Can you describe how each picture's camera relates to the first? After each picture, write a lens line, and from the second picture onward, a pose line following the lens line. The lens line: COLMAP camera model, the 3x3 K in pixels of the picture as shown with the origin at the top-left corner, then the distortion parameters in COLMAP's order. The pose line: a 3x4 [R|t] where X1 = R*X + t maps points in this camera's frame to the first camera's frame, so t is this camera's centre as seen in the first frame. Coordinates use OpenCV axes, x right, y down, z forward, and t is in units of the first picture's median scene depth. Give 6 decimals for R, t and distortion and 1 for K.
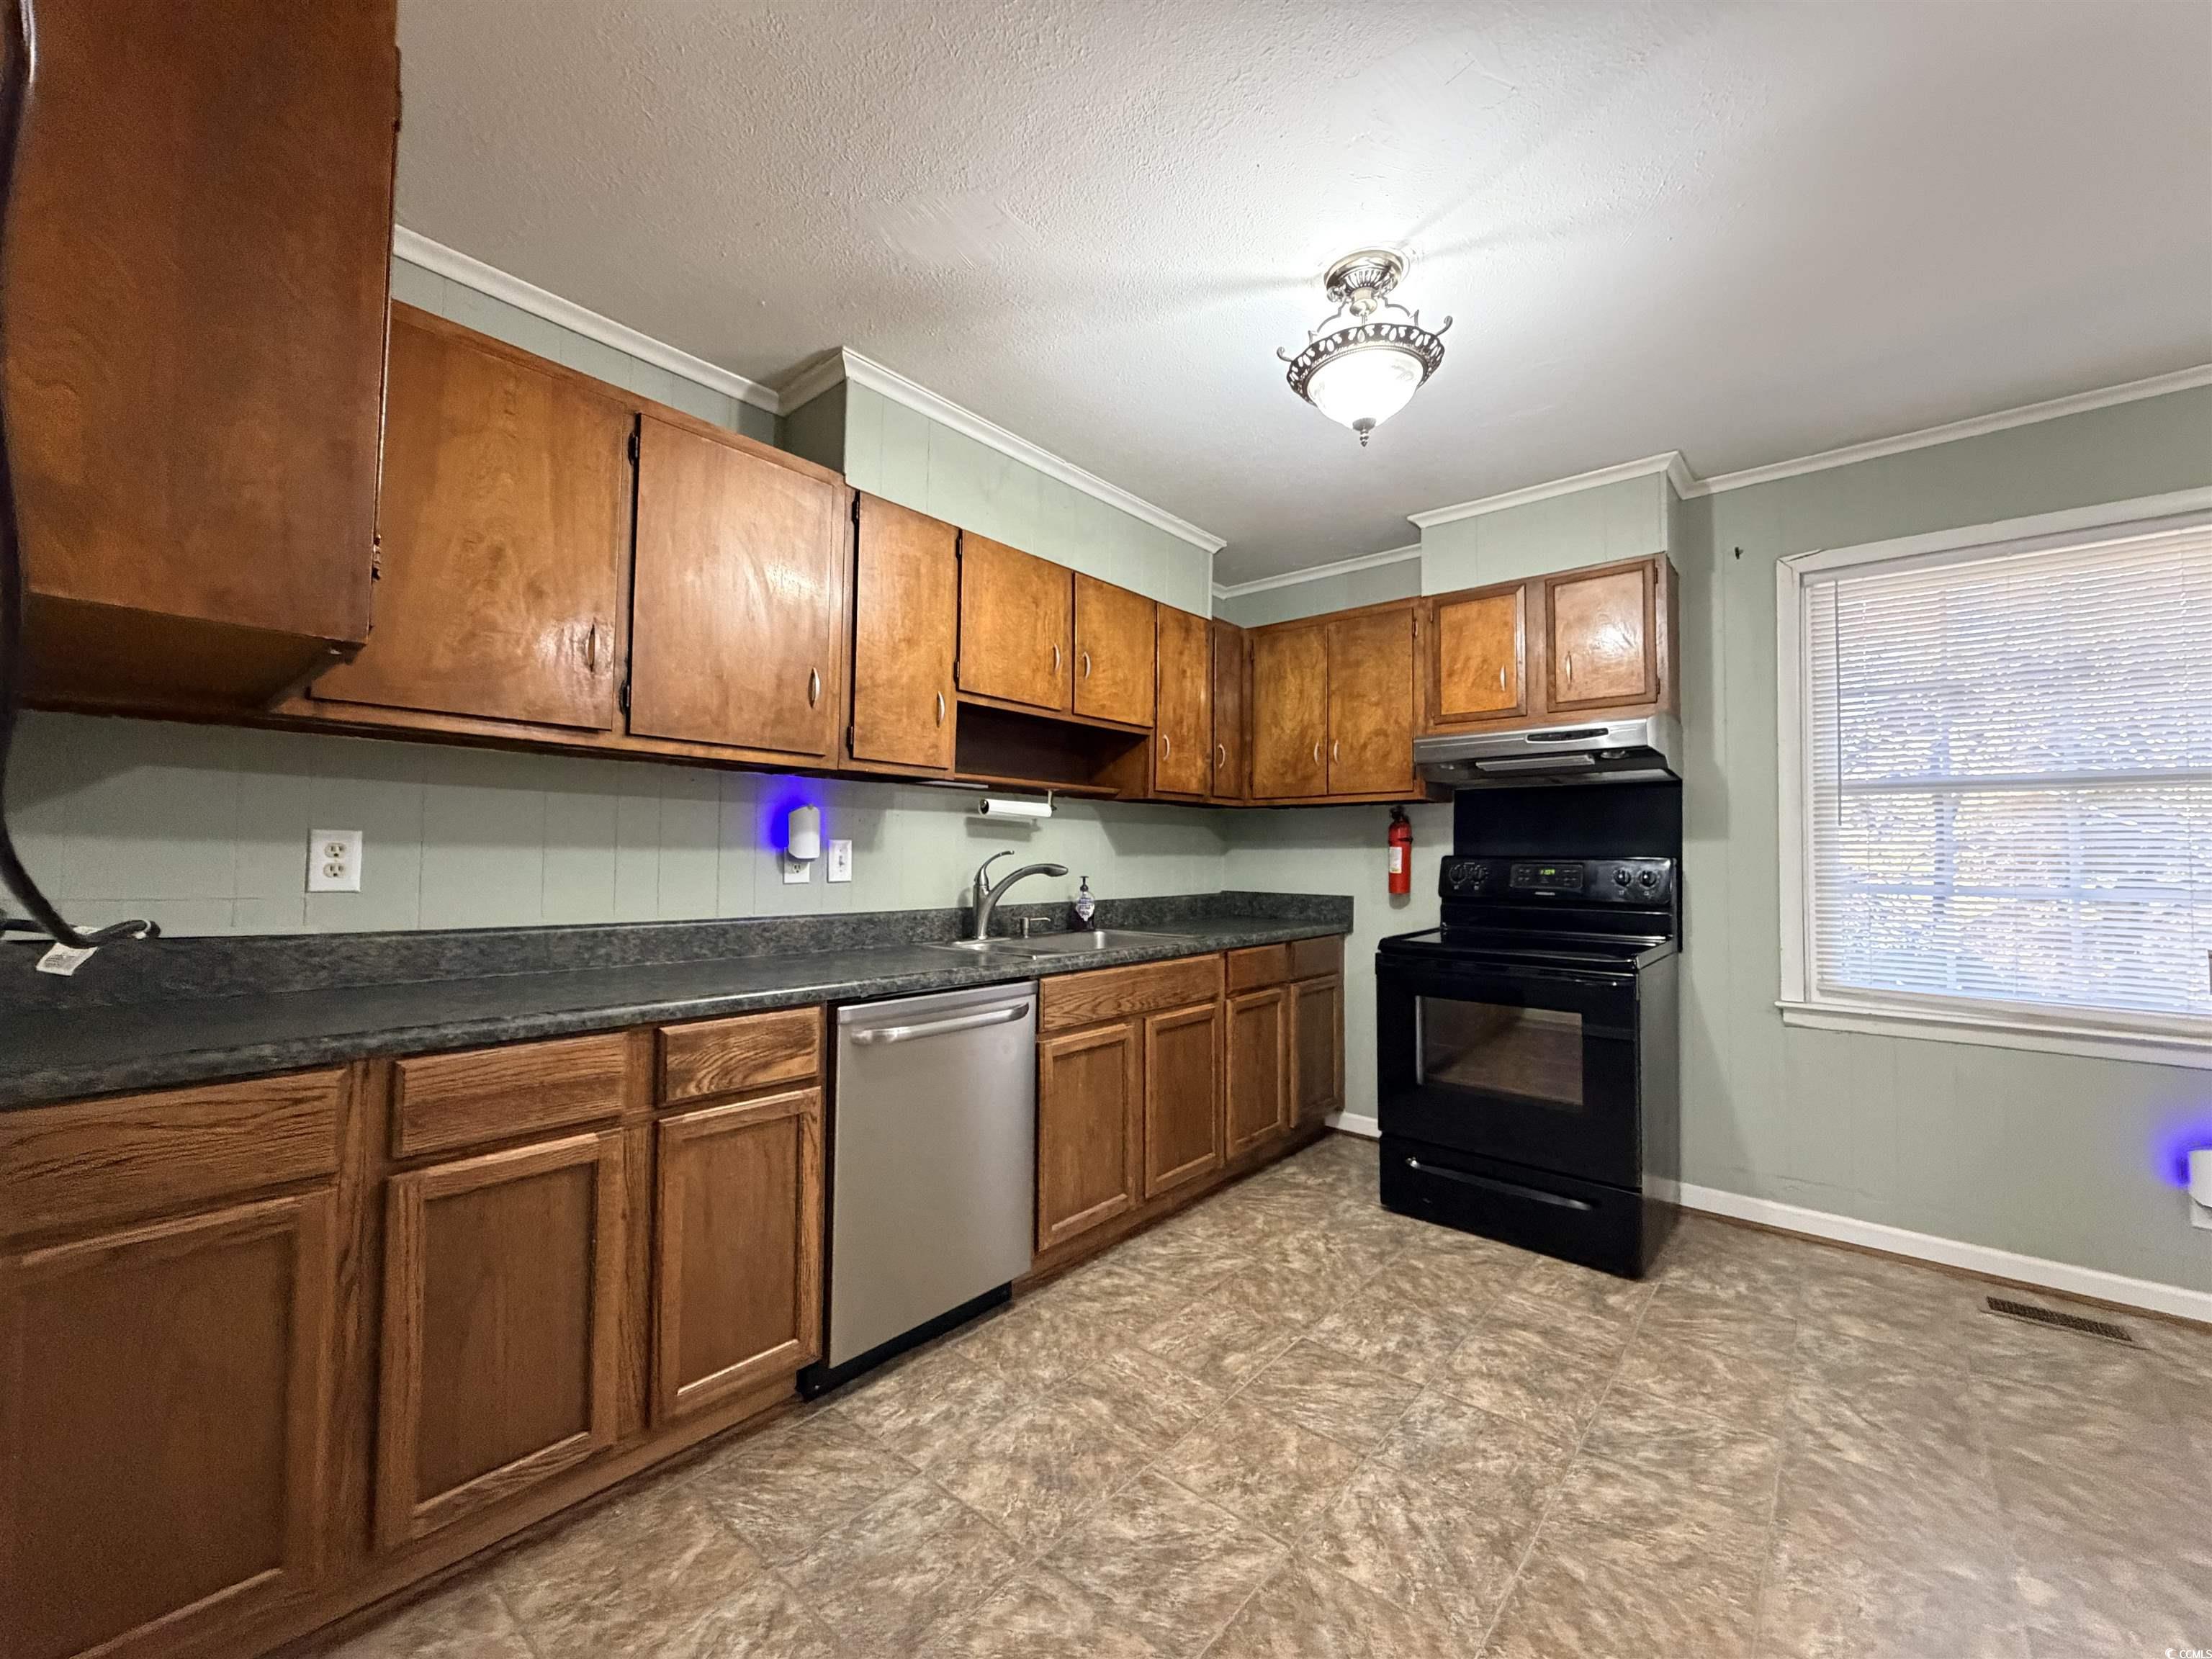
lens RADIAL K [[879.4, 0, 1102.8], [0, 879.4, 831.6], [0, 0, 1]] dist [-0.002065, 0.001104]
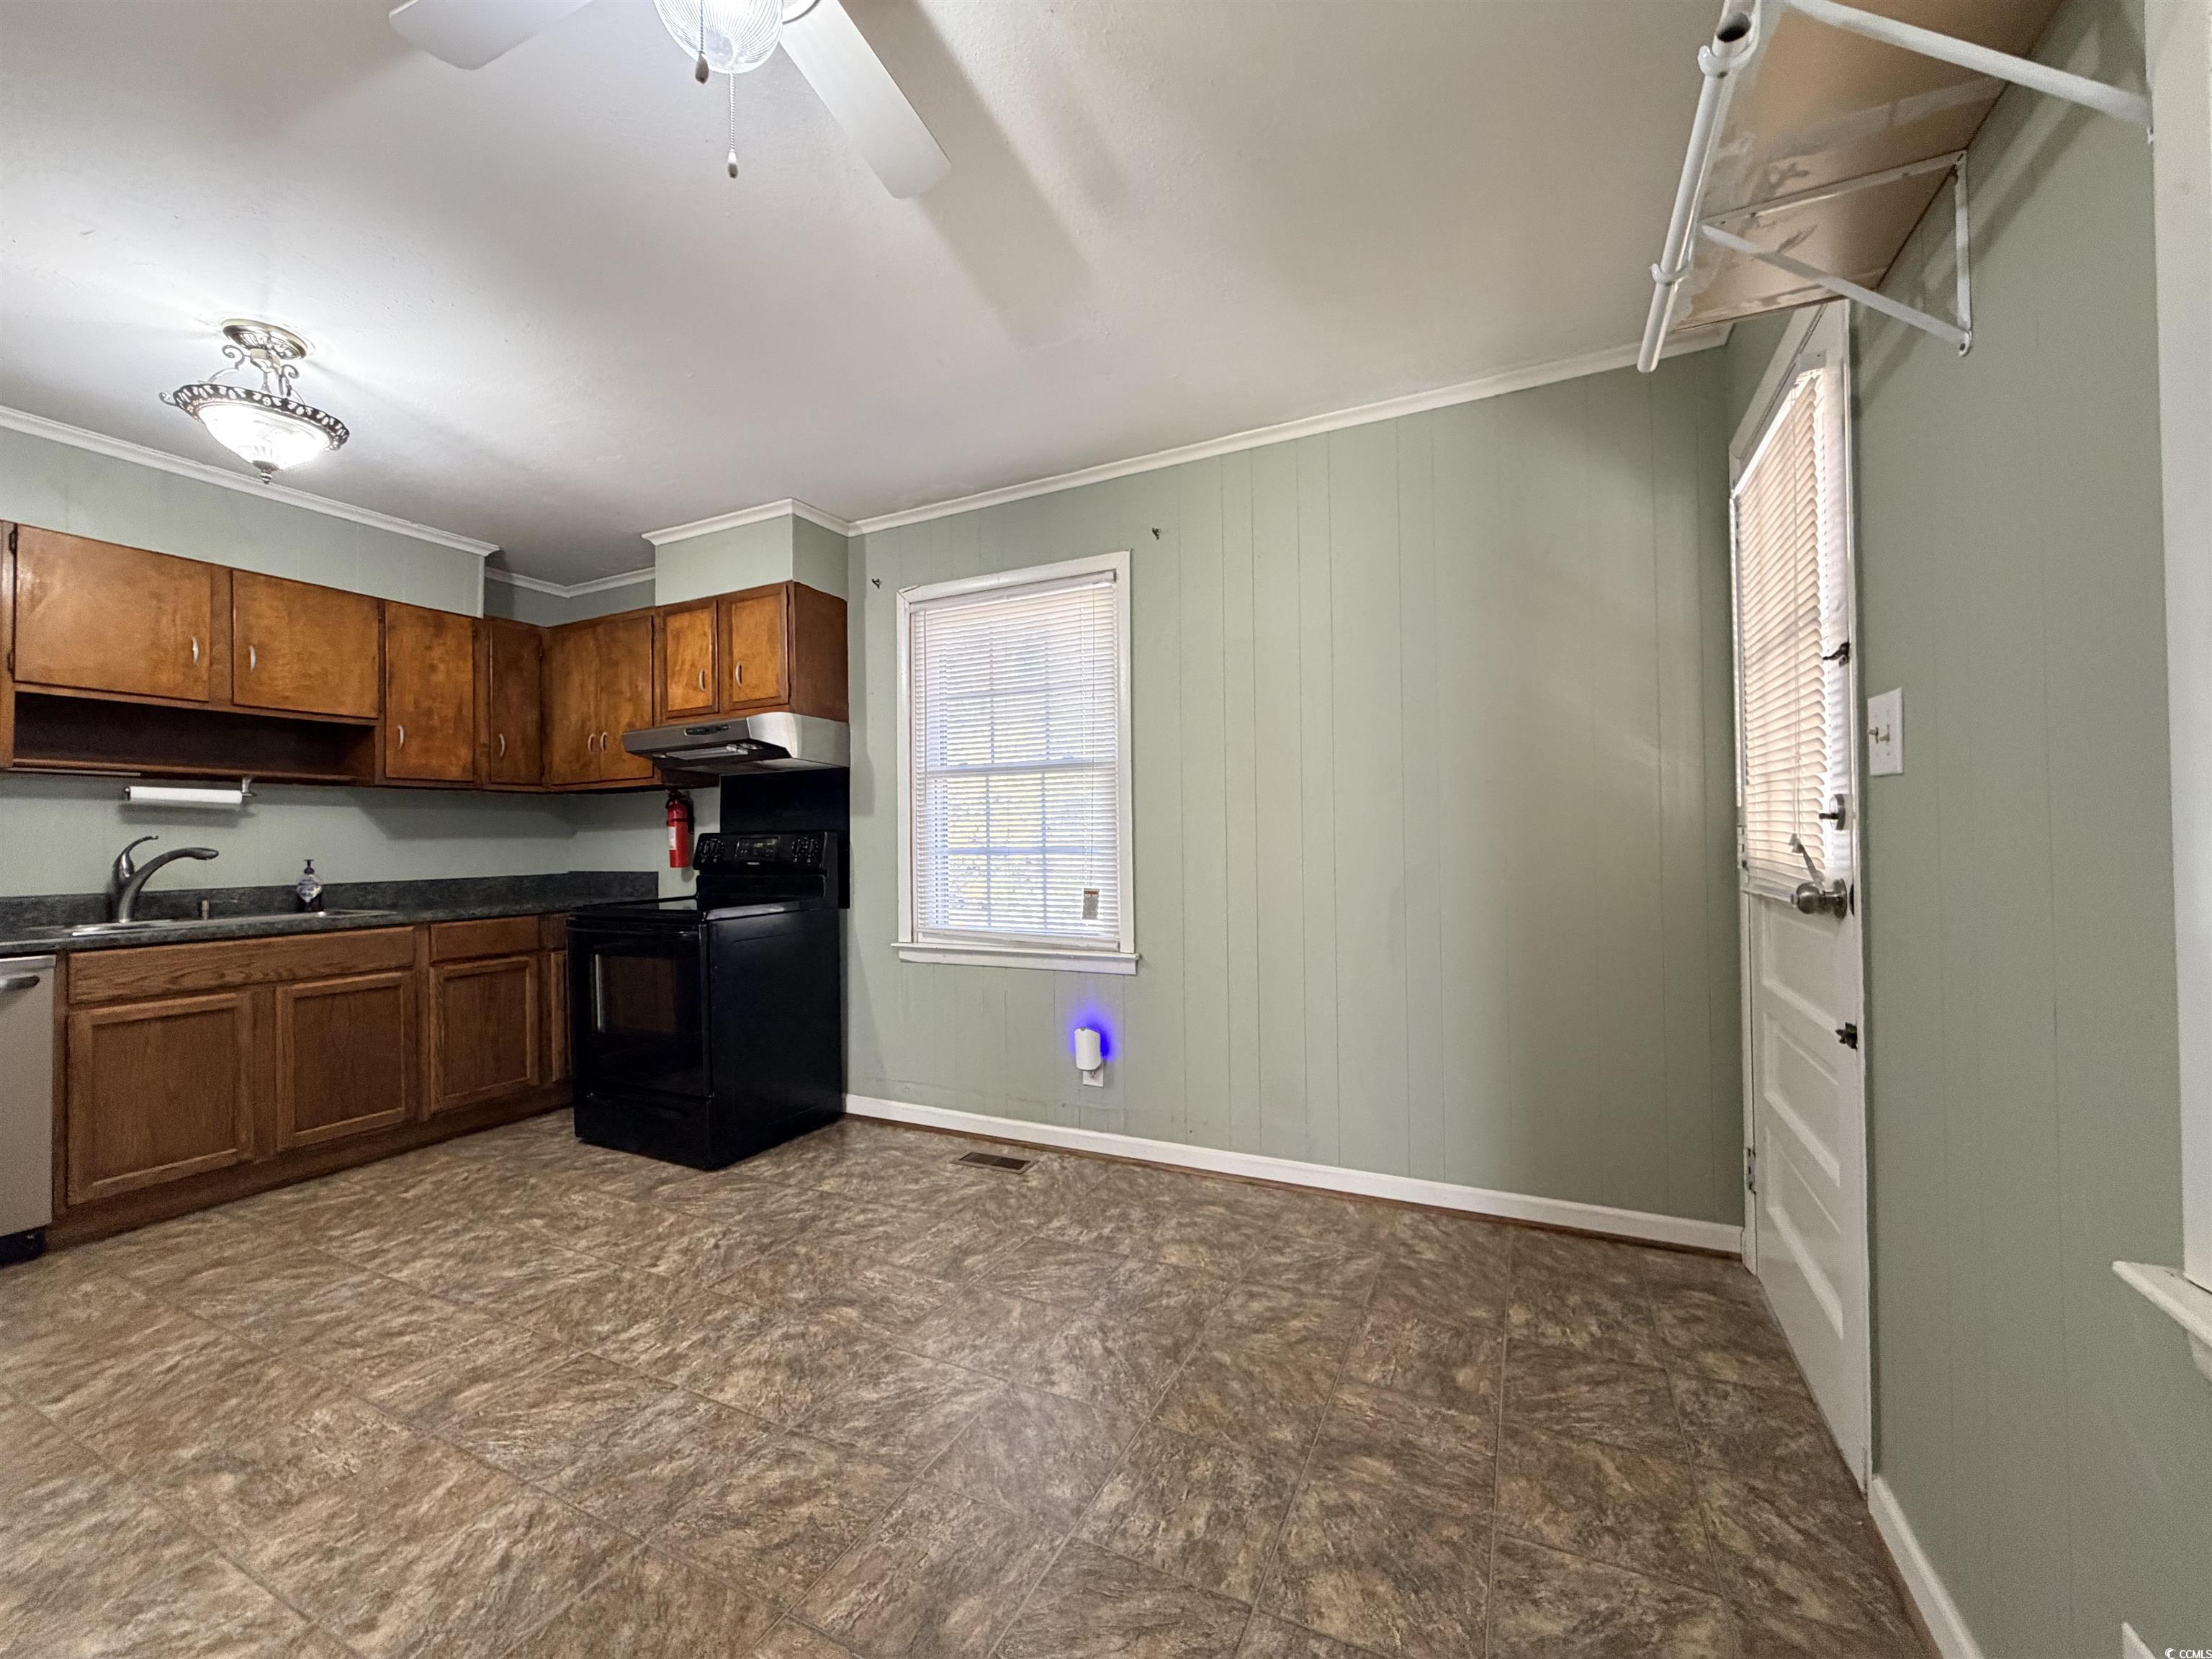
lens RADIAL K [[879.4, 0, 1103.2], [0, 879.4, 832.4], [0, 0, 1]] dist [-0.002065, 0.001104]
pose [[0.967991, -0.018841, 0.250277, 0.778514], [0.014647, 0.999720, 0.018611, 0.015875], [-0.250557, -0.014349, 0.967996, -0.308051]]
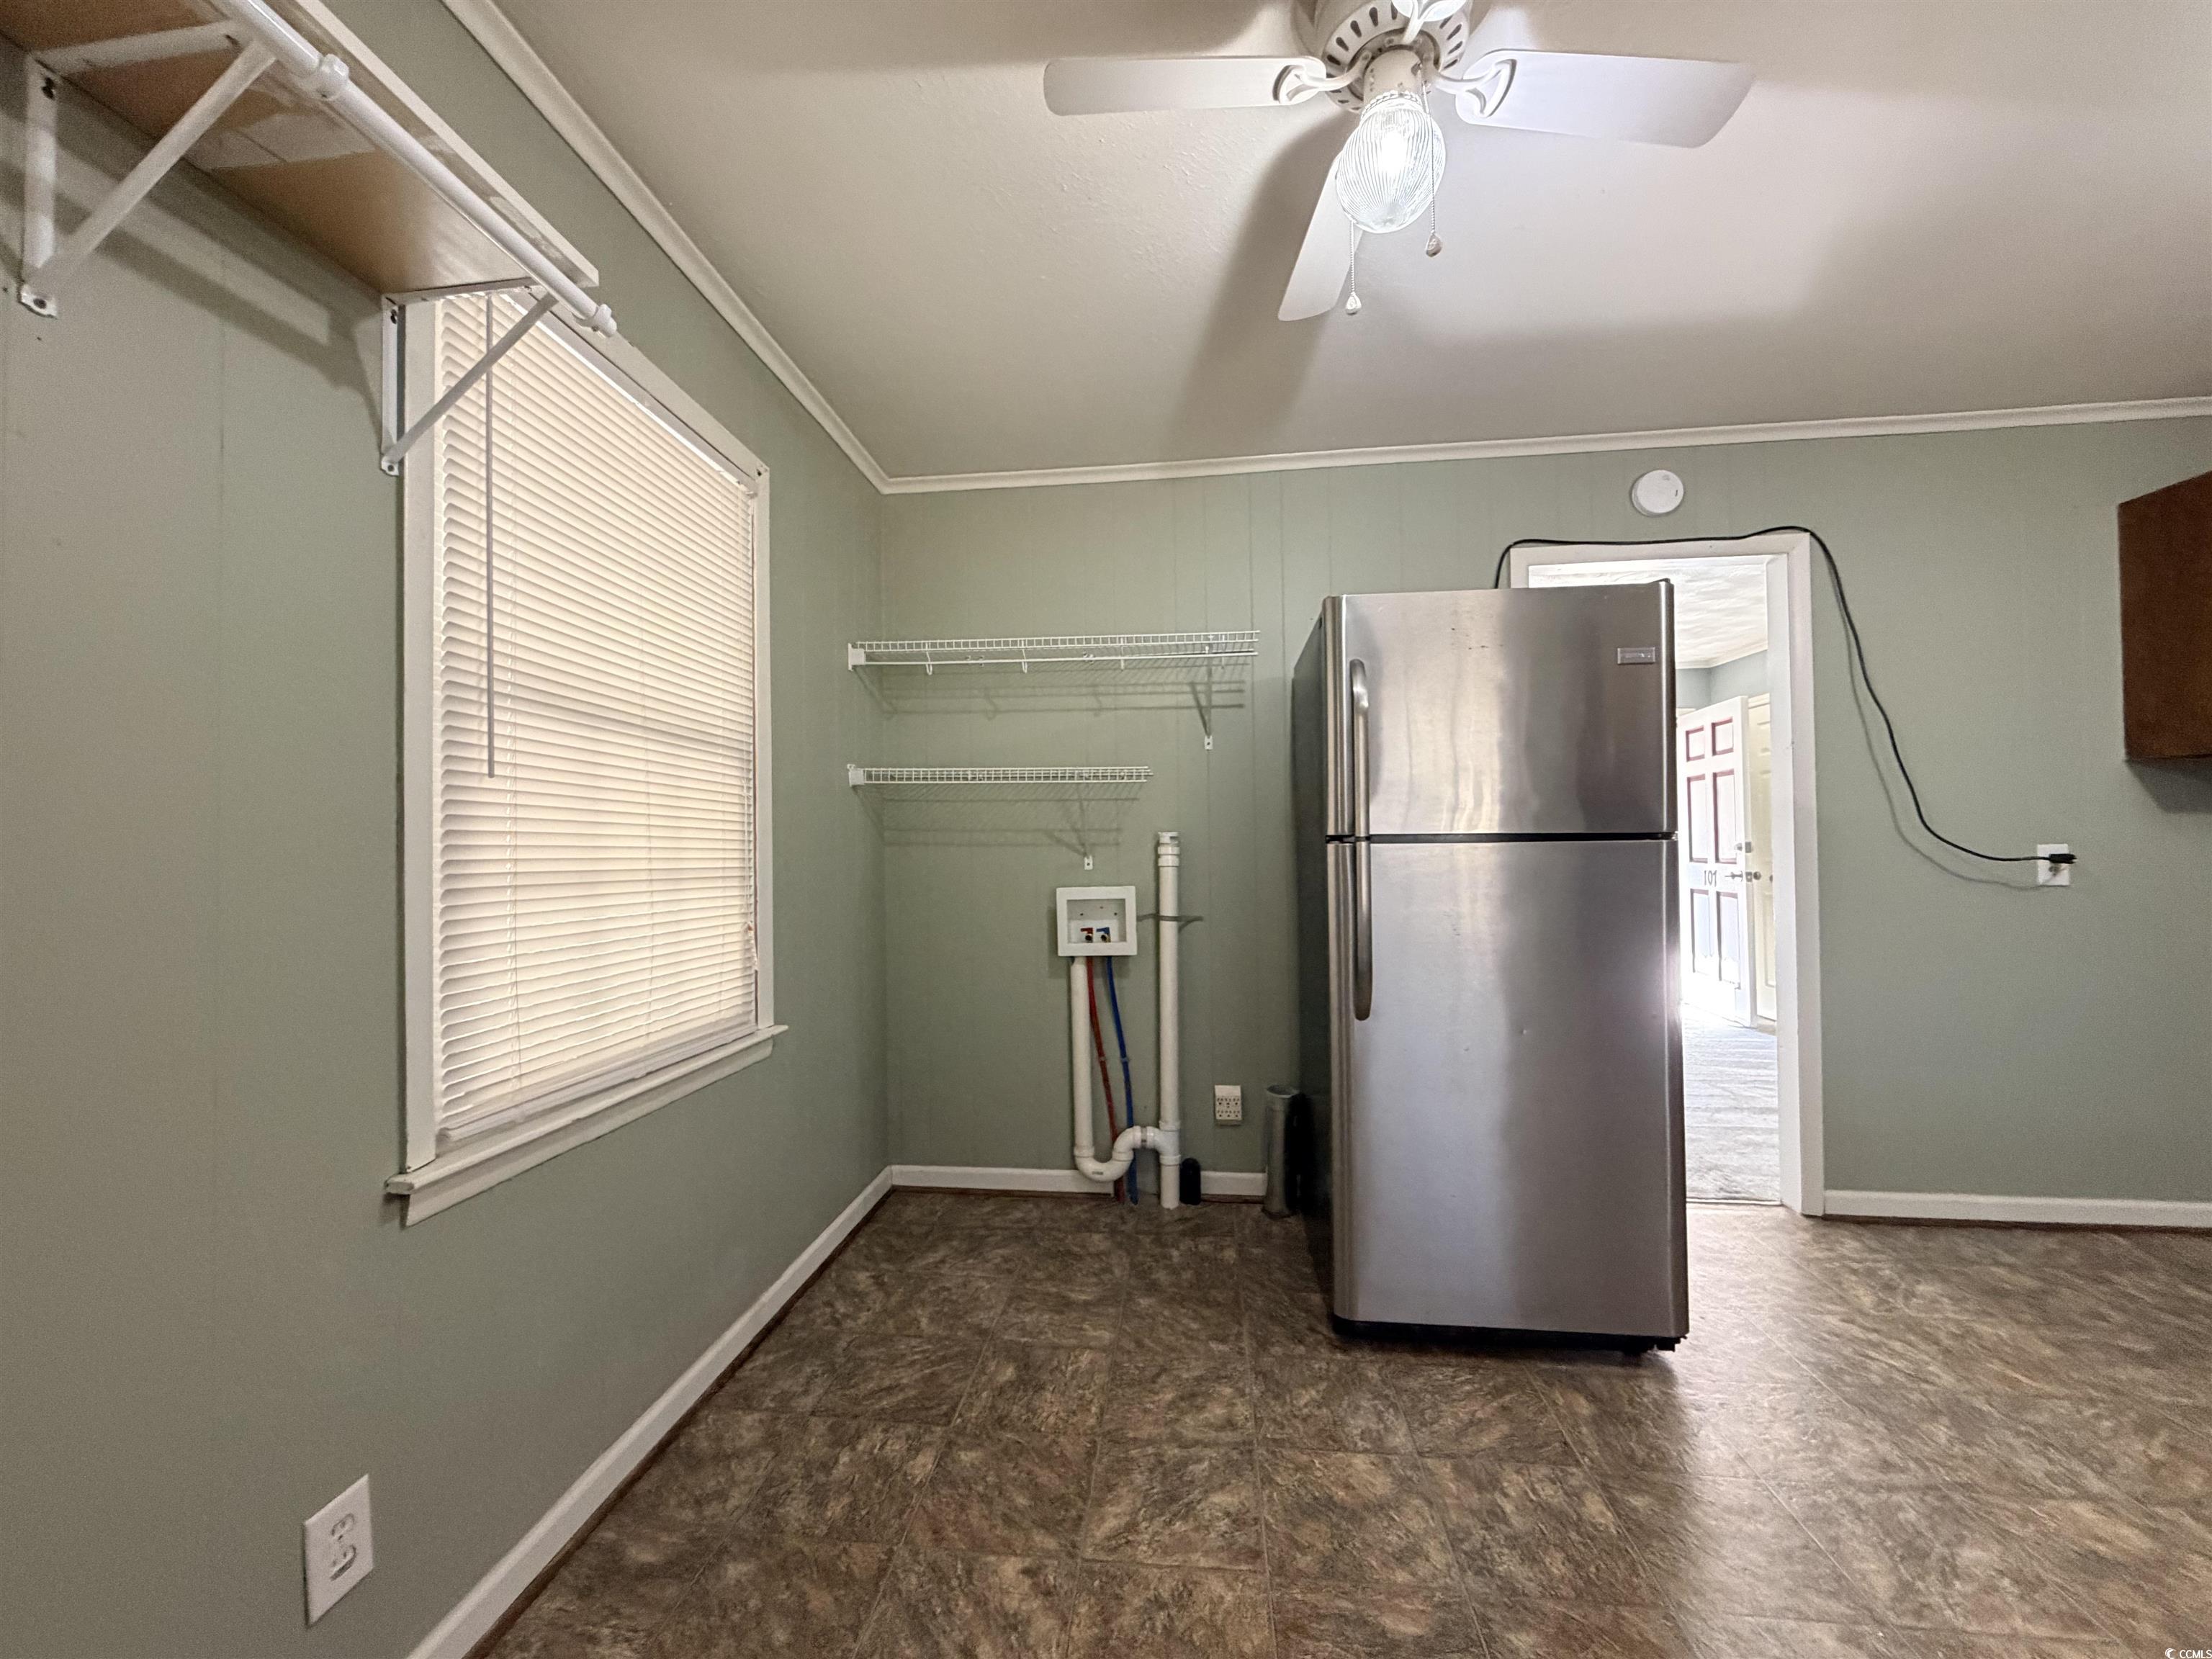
lens RADIAL K [[879.4, 0, 1101.0], [0, 879.4, 828.9], [0, 0, 1]] dist [-0.002065, 0.001104]
pose [[-0.826020, -0.015574, -0.563425, 1.041033], [0.015896, 0.998577, -0.050906, 0.026176], [0.563416, -0.051006, -0.824597, 0.456636]]
